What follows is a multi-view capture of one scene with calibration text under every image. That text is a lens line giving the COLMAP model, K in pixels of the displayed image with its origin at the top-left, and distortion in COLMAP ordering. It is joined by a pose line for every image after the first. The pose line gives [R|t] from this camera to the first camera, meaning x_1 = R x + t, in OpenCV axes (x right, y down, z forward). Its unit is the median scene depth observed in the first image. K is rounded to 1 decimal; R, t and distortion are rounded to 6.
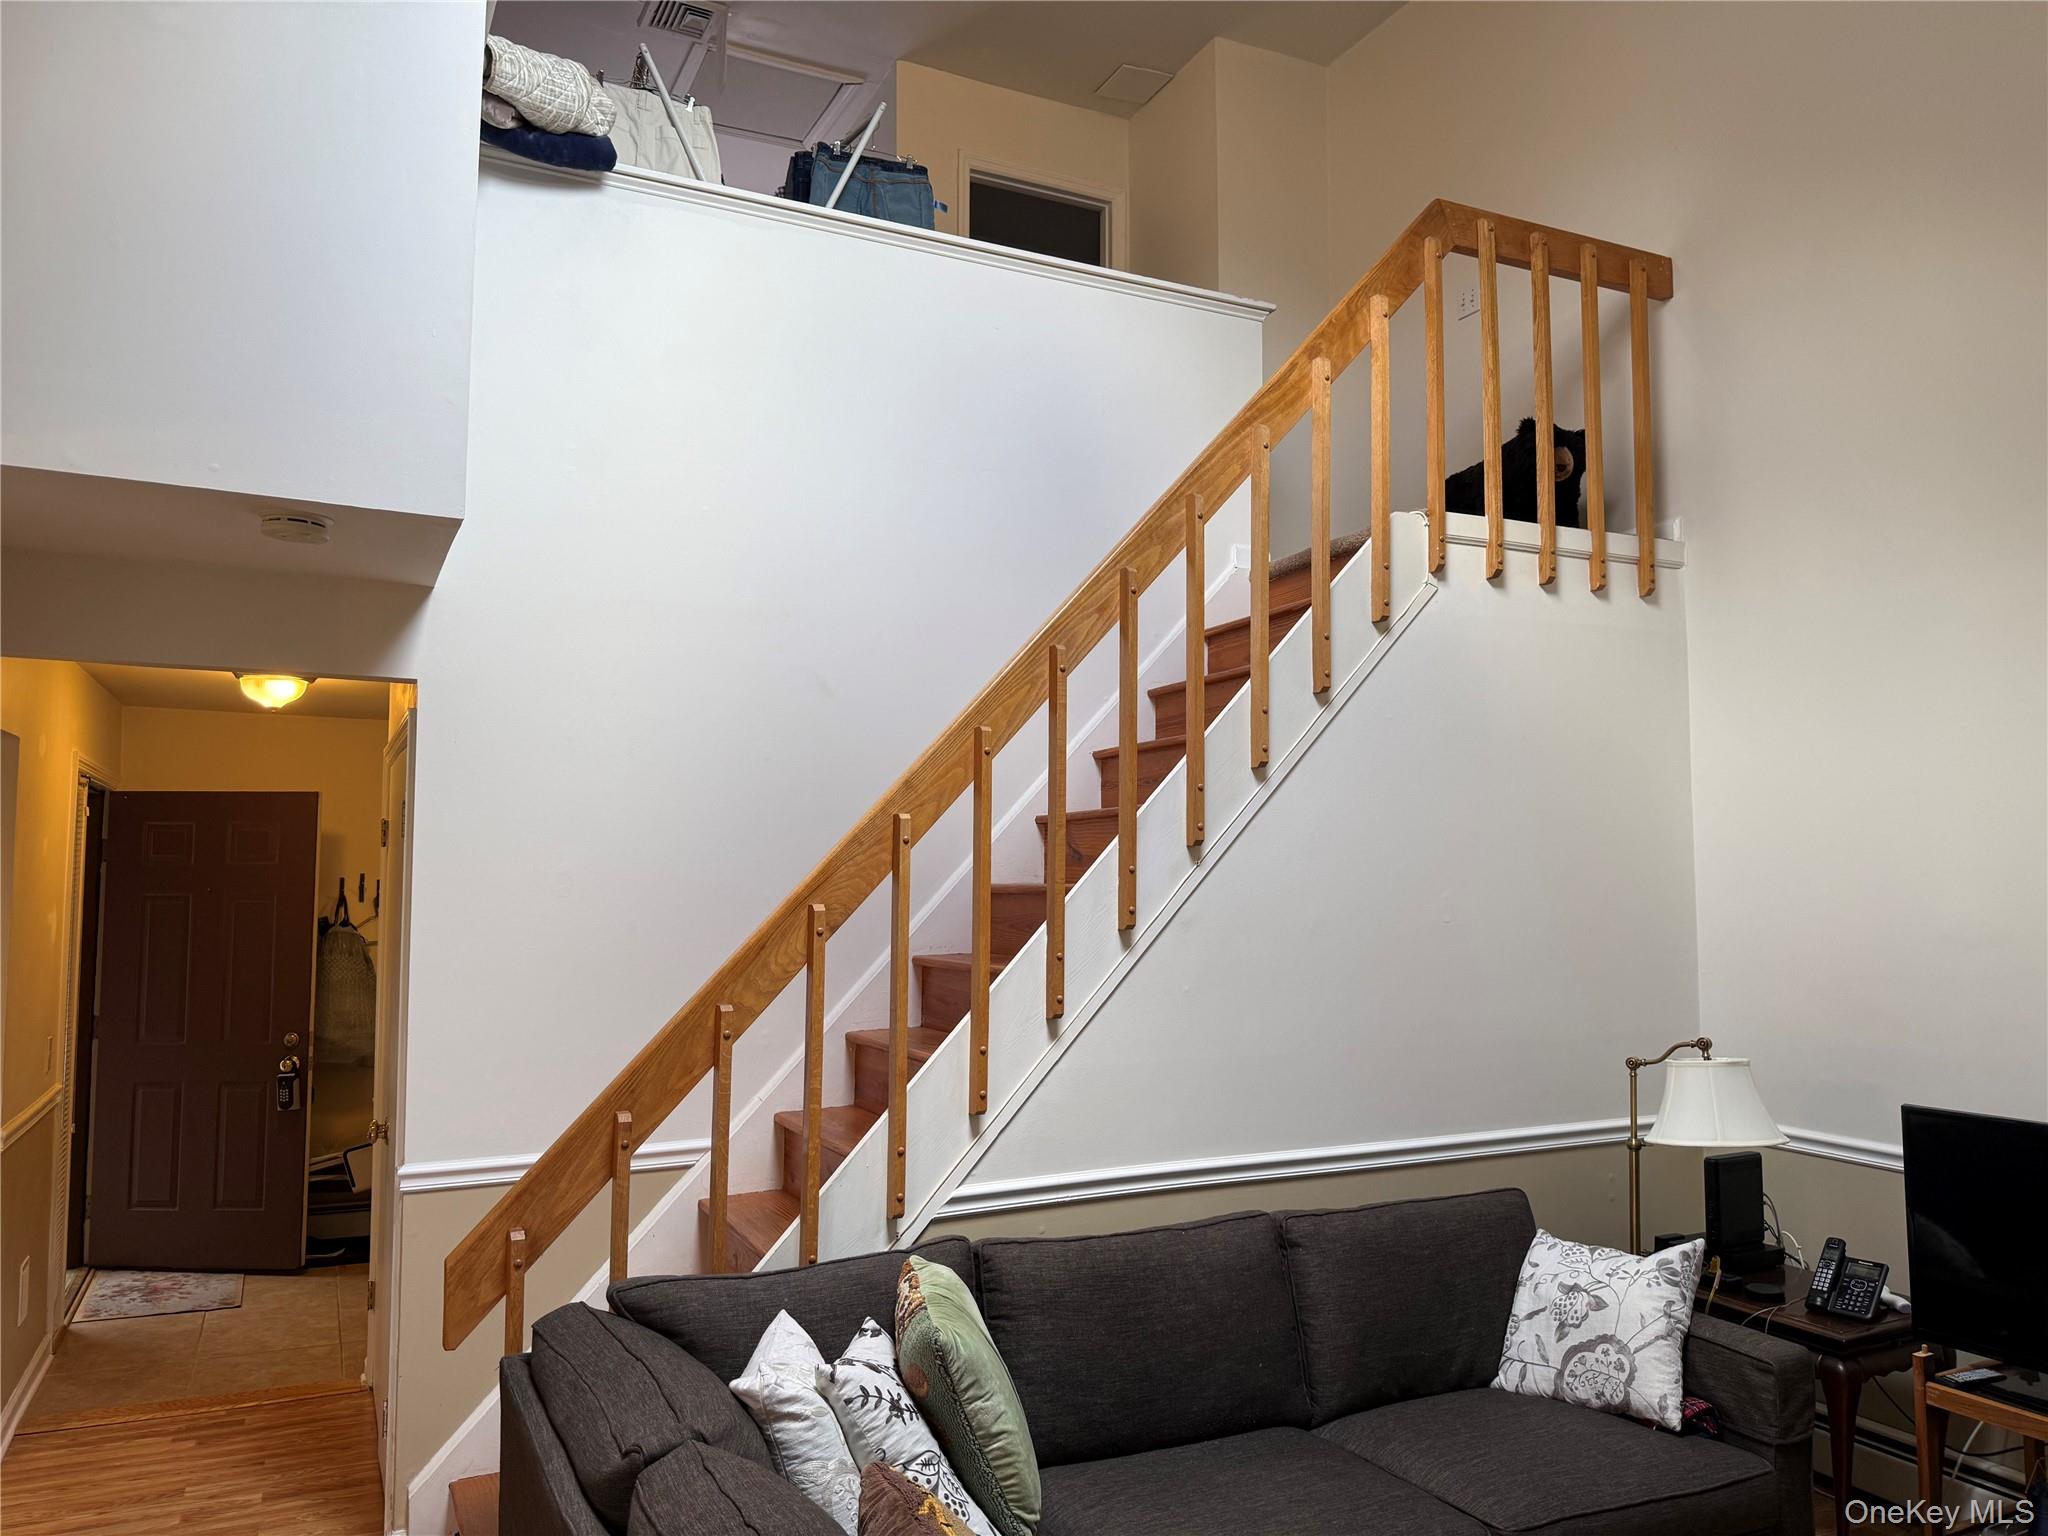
lens RADIAL K [[1439.9, 0, 1015.0], [0, 1439.9, 758.5], [0, 0, 1]] dist [-0.003356, -0.006607]
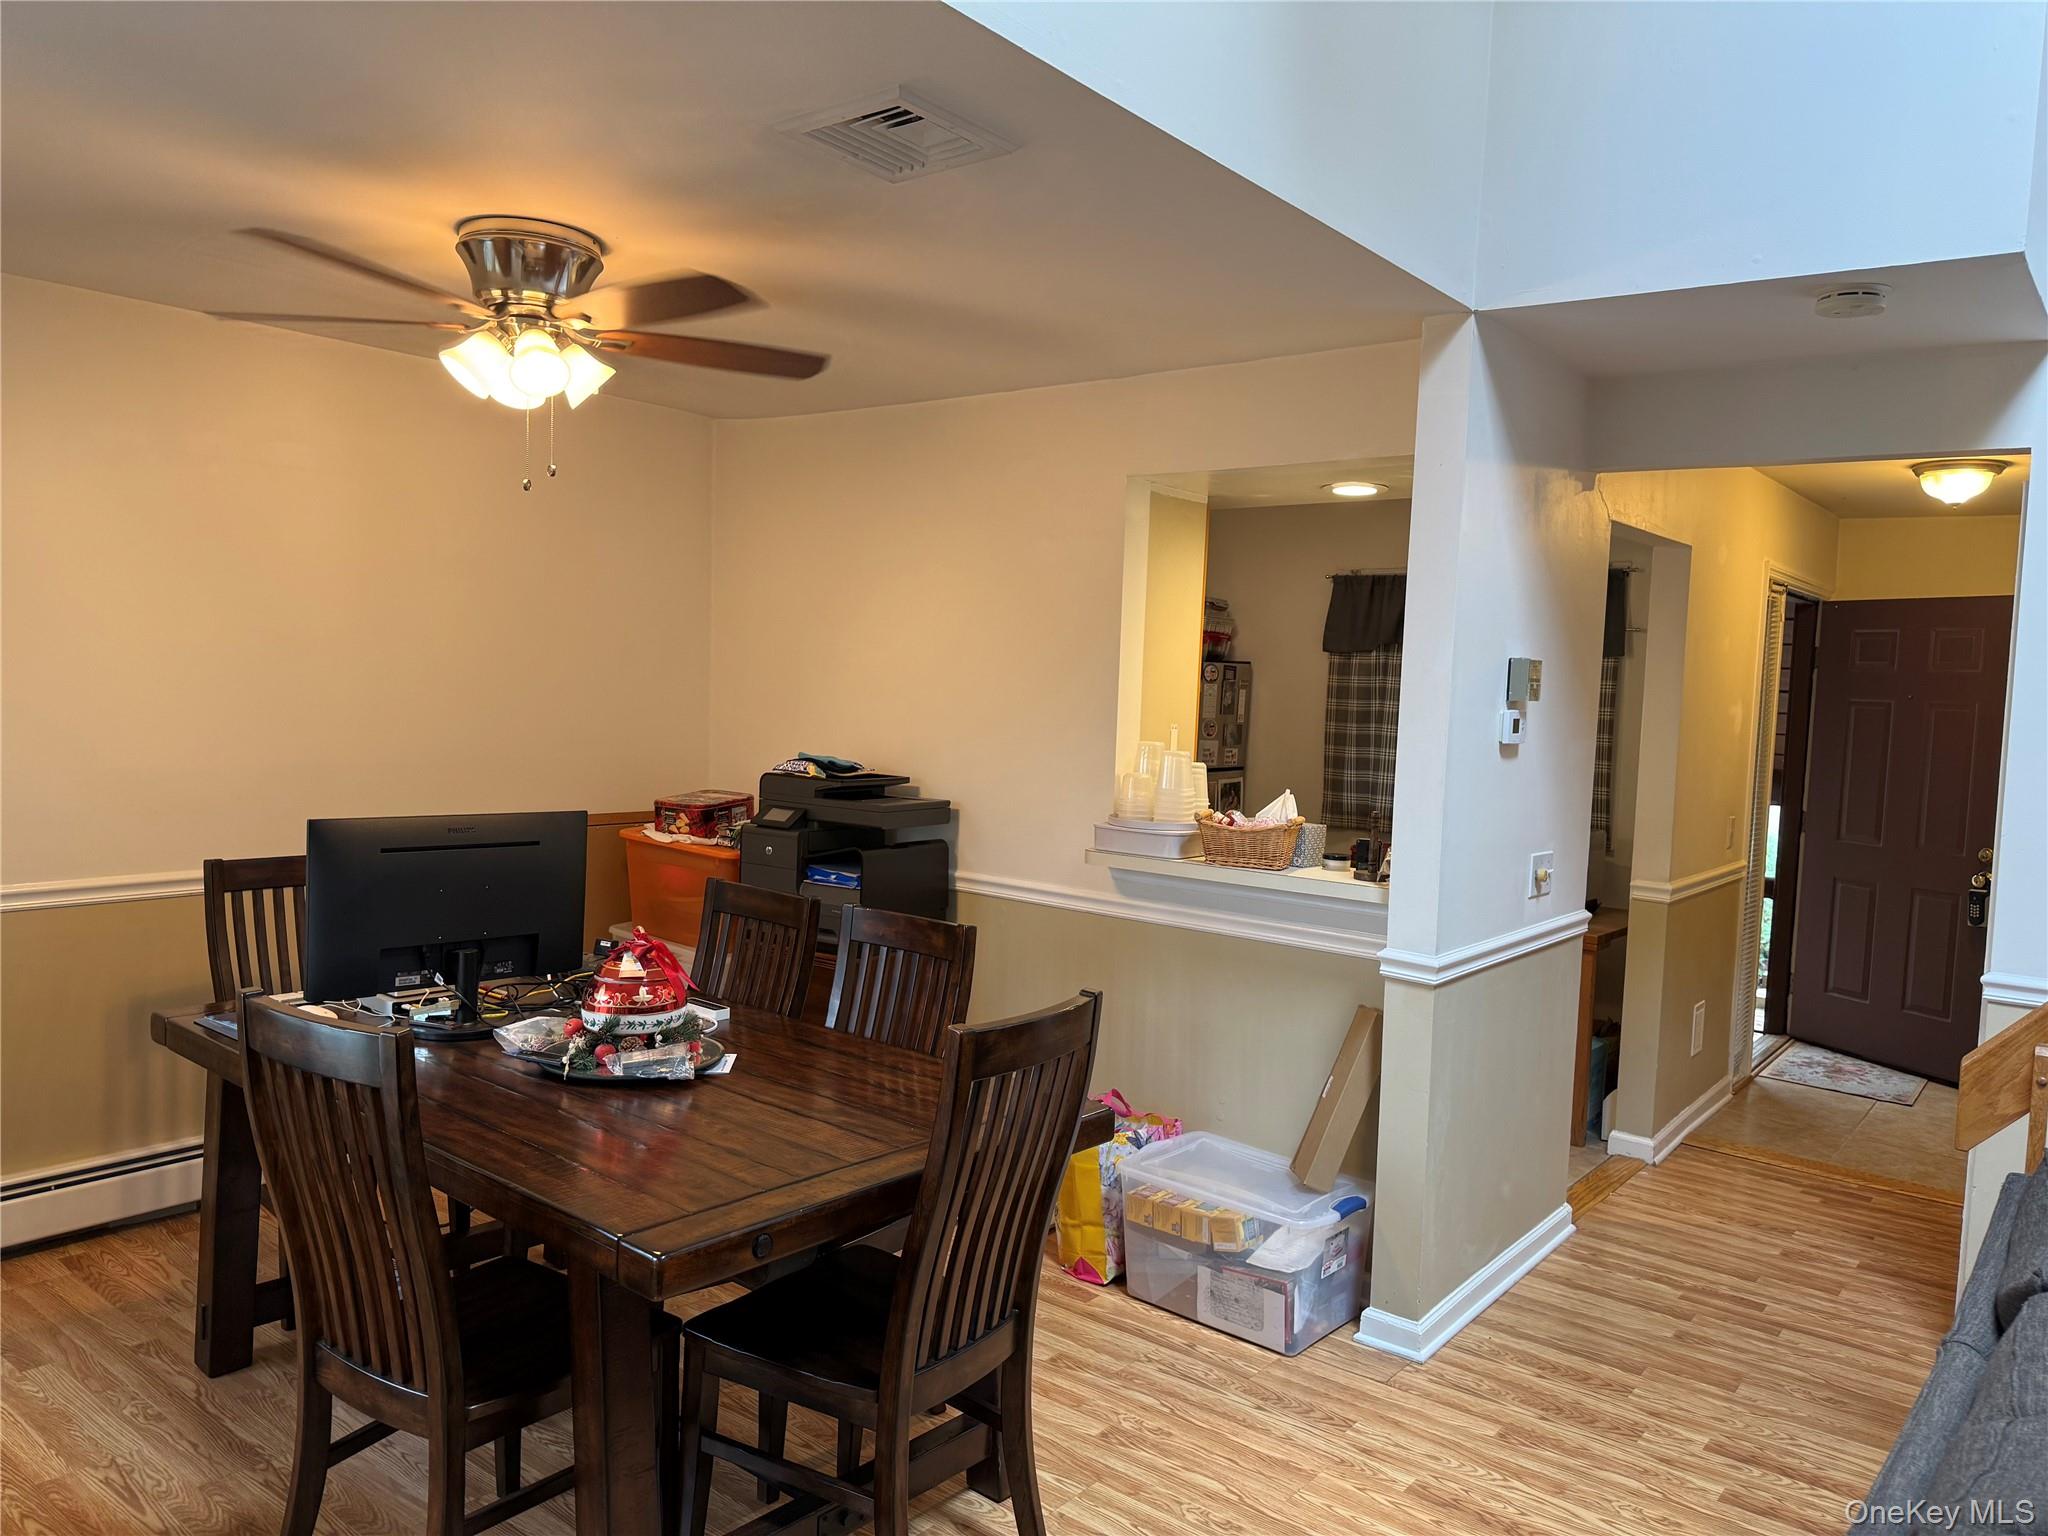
lens RADIAL K [[1439.9, 0, 1023.1], [0, 1439.9, 756.4], [0, 0, 1]] dist [-0.003356, -0.006607]
pose [[0.418632, 0.067767, -0.905624, 0.137860], [0.036176, 0.995176, 0.091191, 0.031050], [0.907435, -0.070937, 0.414161, 0.044332]]
